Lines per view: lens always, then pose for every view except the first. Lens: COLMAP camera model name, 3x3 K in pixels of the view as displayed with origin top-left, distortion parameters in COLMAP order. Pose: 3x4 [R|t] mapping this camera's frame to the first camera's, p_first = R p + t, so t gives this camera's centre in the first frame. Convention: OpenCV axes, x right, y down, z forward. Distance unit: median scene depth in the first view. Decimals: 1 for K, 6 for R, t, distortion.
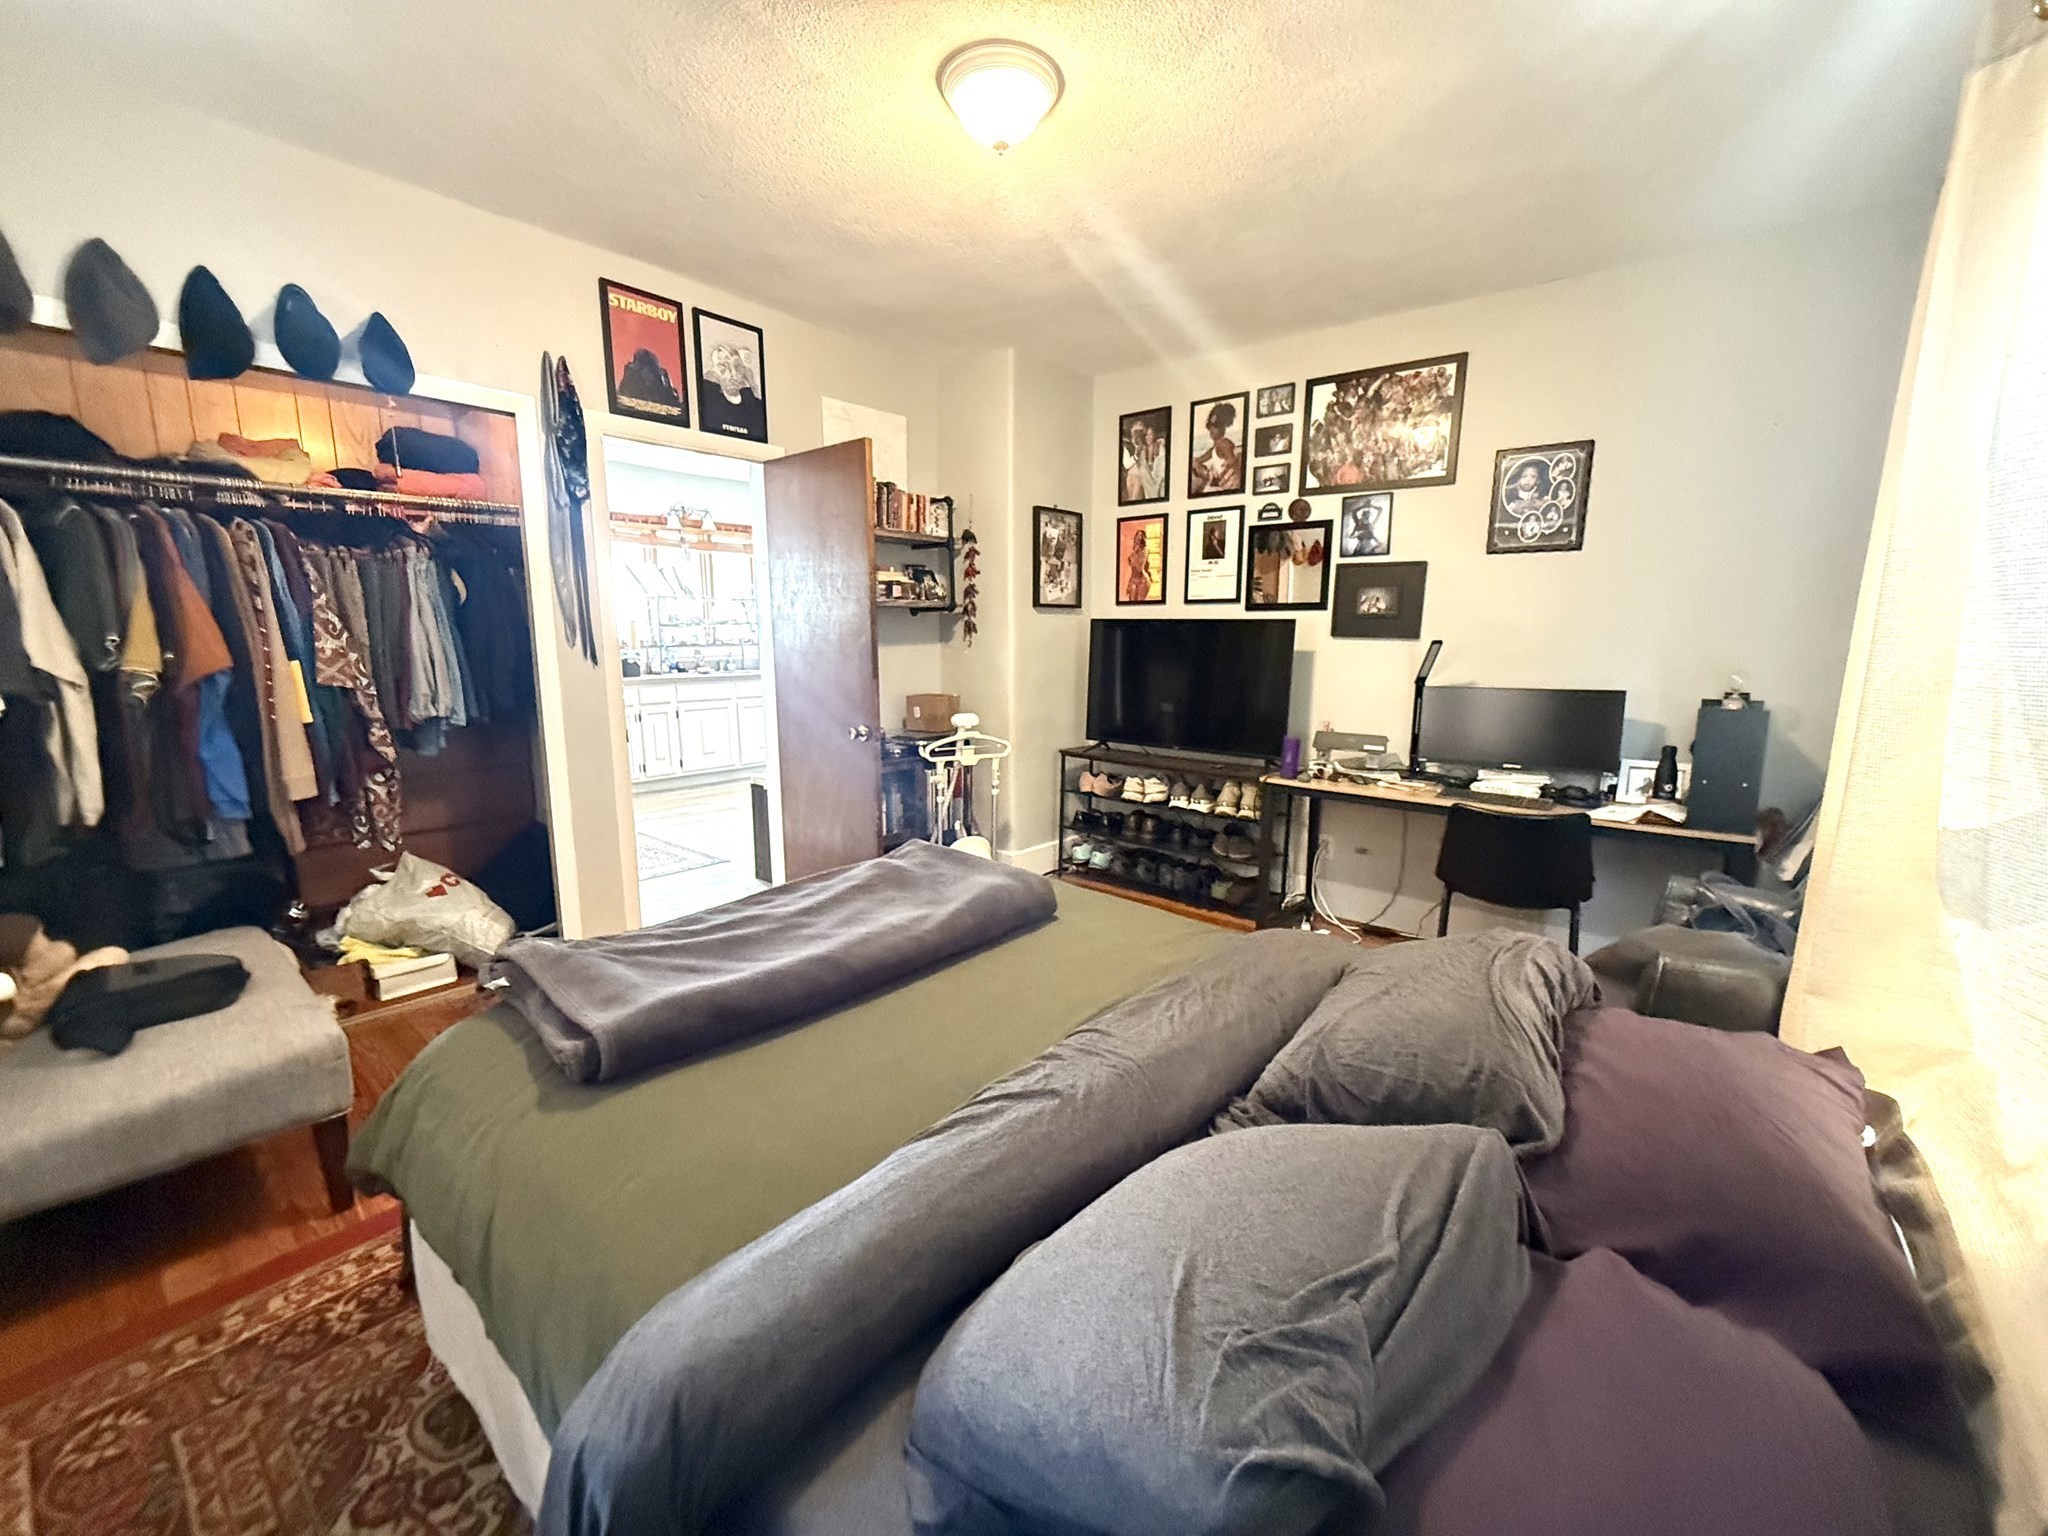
lens RADIAL K [[824.1, 0, 1022.8], [0, 824.1, 773.4], [0, 0, 1]] dist [-0.000689, -0.000140]
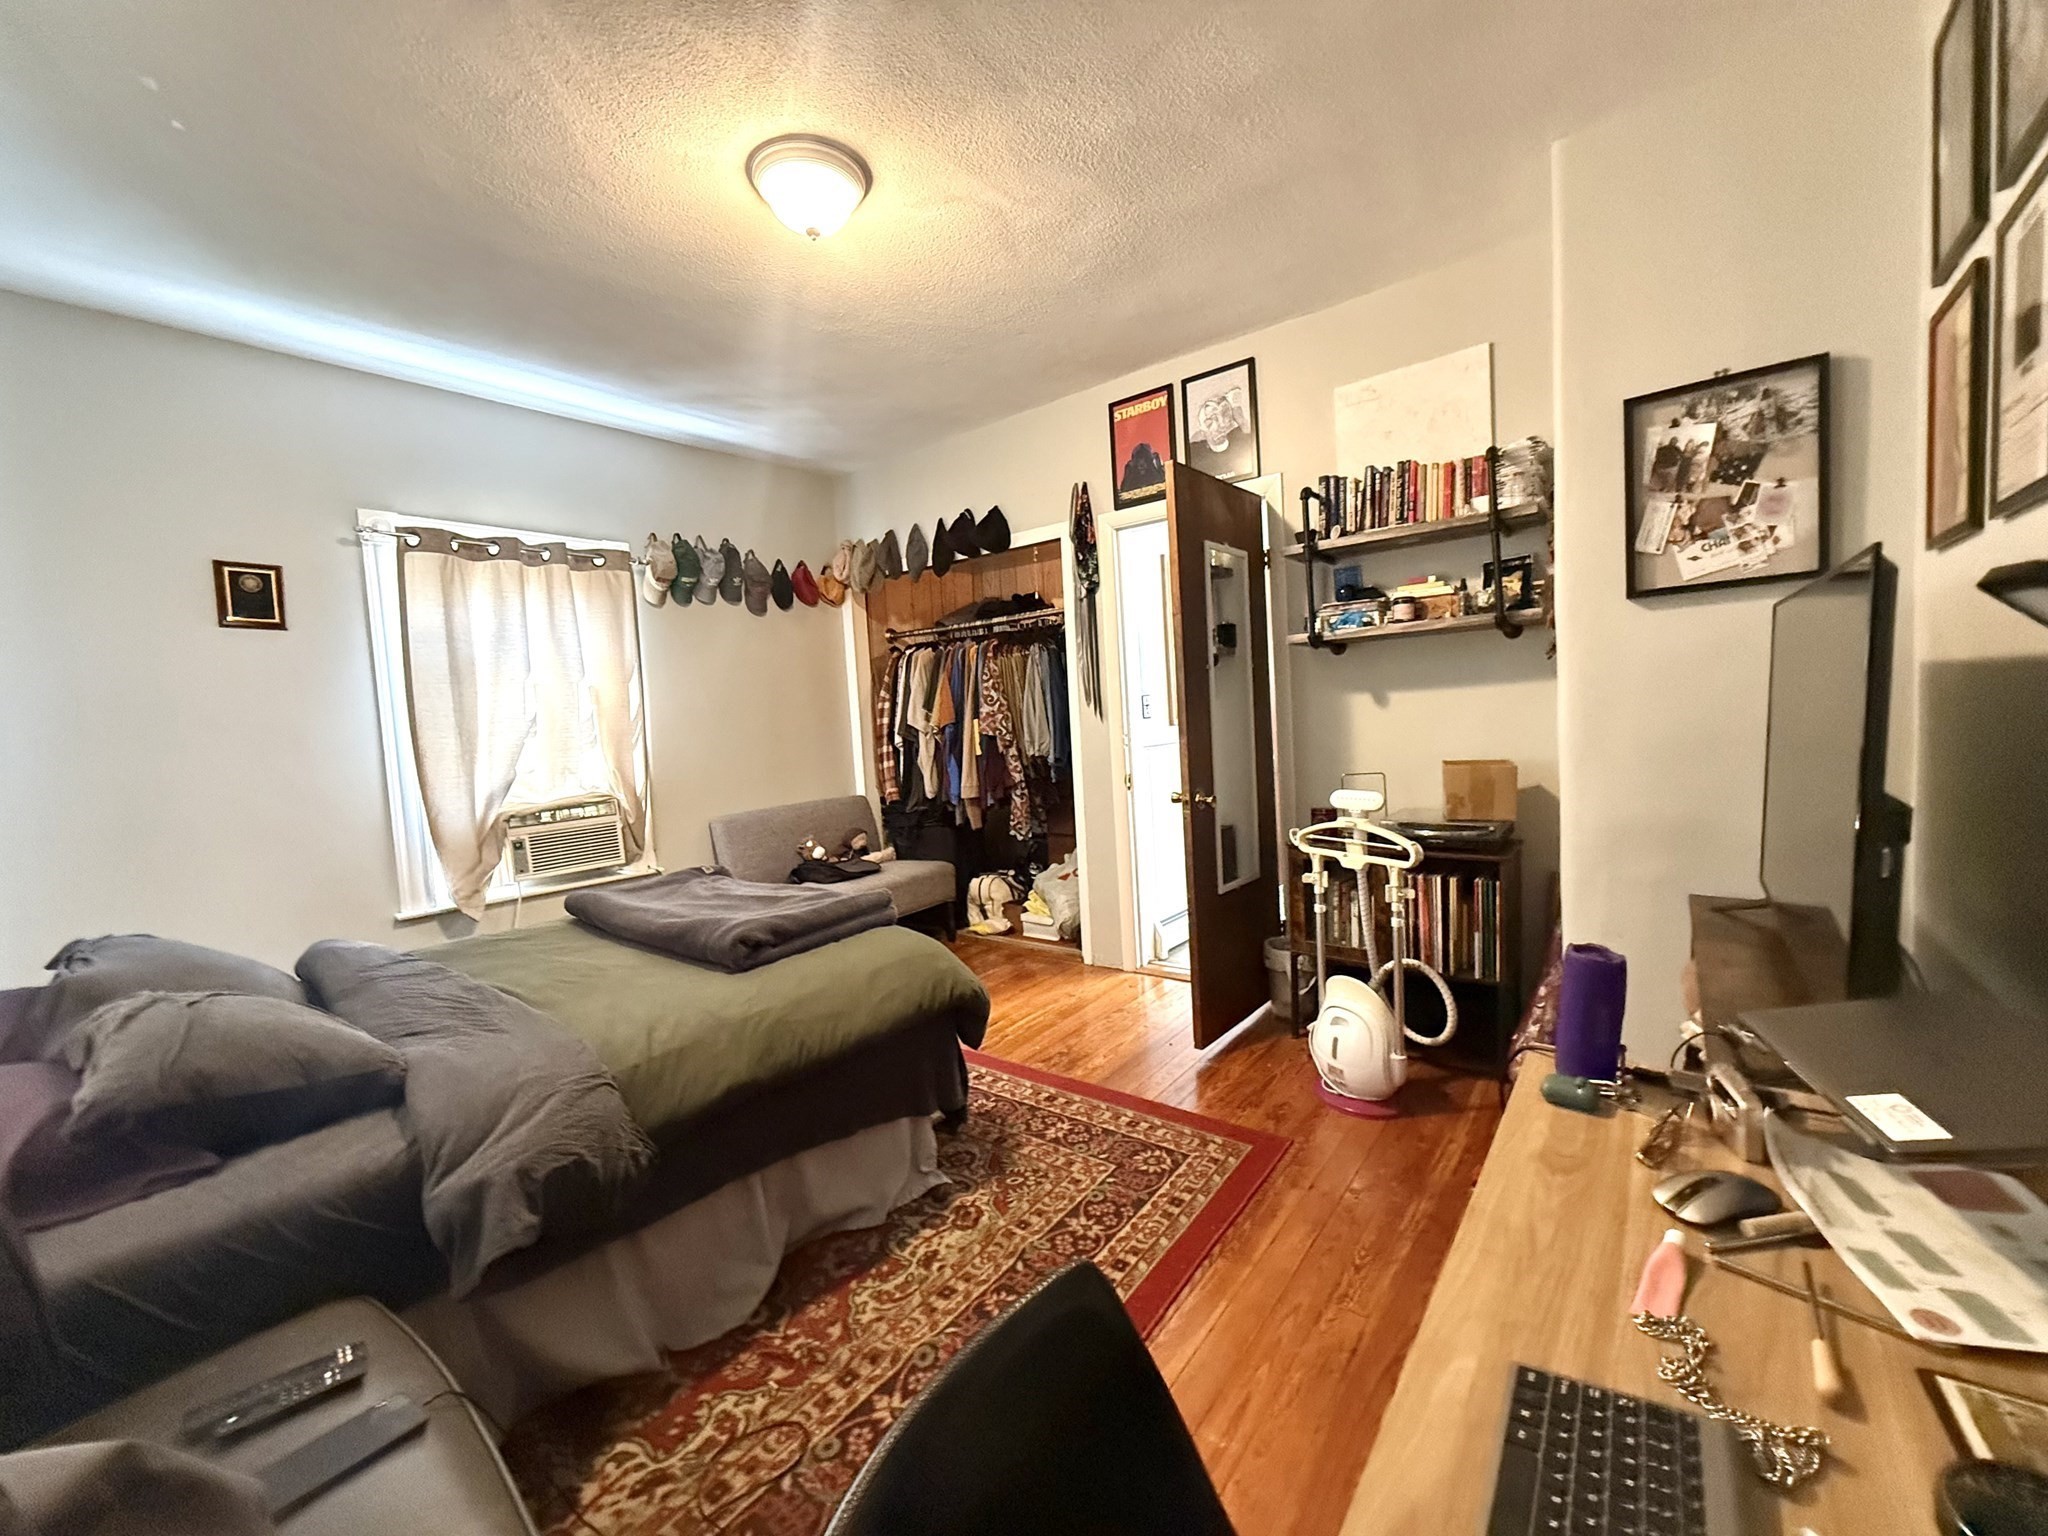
lens RADIAL K [[804.3, 0, 1033.1], [0, 804.3, 787.3], [0, 0, 1]] dist [-0.019630, 0.000163]
pose [[0.030726, 0.082439, -0.996122, 0.566871], [-0.115620, 0.990196, 0.078382, -0.096508], [0.992818, 0.112763, 0.039956, 0.723622]]
